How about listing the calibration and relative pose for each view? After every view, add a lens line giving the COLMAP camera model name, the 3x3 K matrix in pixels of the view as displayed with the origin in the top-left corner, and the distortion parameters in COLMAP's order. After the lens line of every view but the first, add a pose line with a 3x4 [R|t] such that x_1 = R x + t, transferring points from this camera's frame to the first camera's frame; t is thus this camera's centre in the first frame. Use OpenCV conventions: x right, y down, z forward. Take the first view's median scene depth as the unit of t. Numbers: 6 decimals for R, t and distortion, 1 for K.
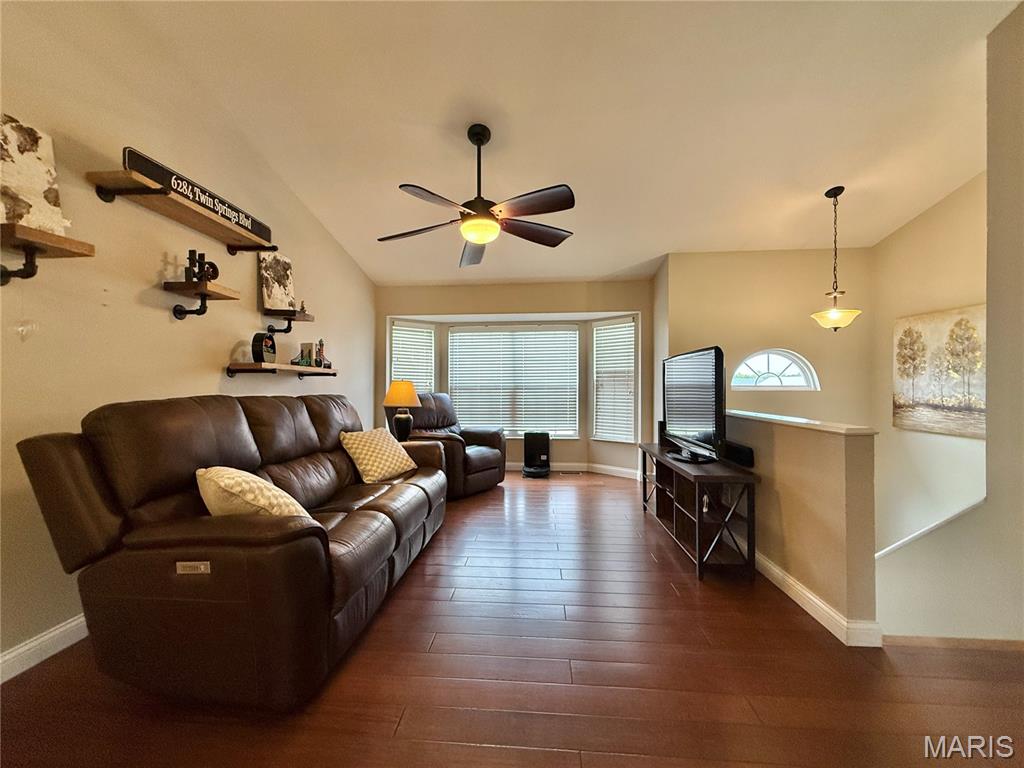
lens RADIAL K [[408.7, 0, 511.6], [0, 408.7, 385.0], [0, 0, 1]] dist [0.000367, 0.000263]
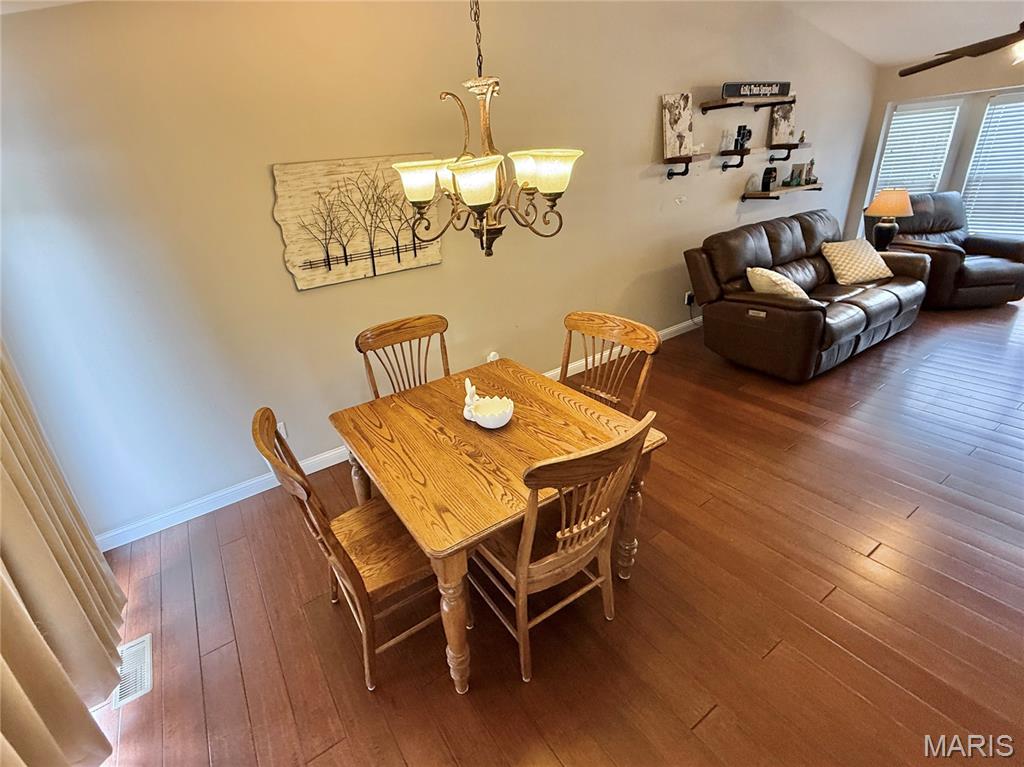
lens RADIAL K [[463.1, 0, 428.7], [0, 463.1, 342.7], [0, 0, 1]] dist [-0.002814, -0.000743]
pose [[0.546351, 0.249597, -0.799501, 0.139525], [0.095579, 0.929748, 0.355574, -0.209543], [0.832085, -0.270683, 0.484113, -0.766374]]
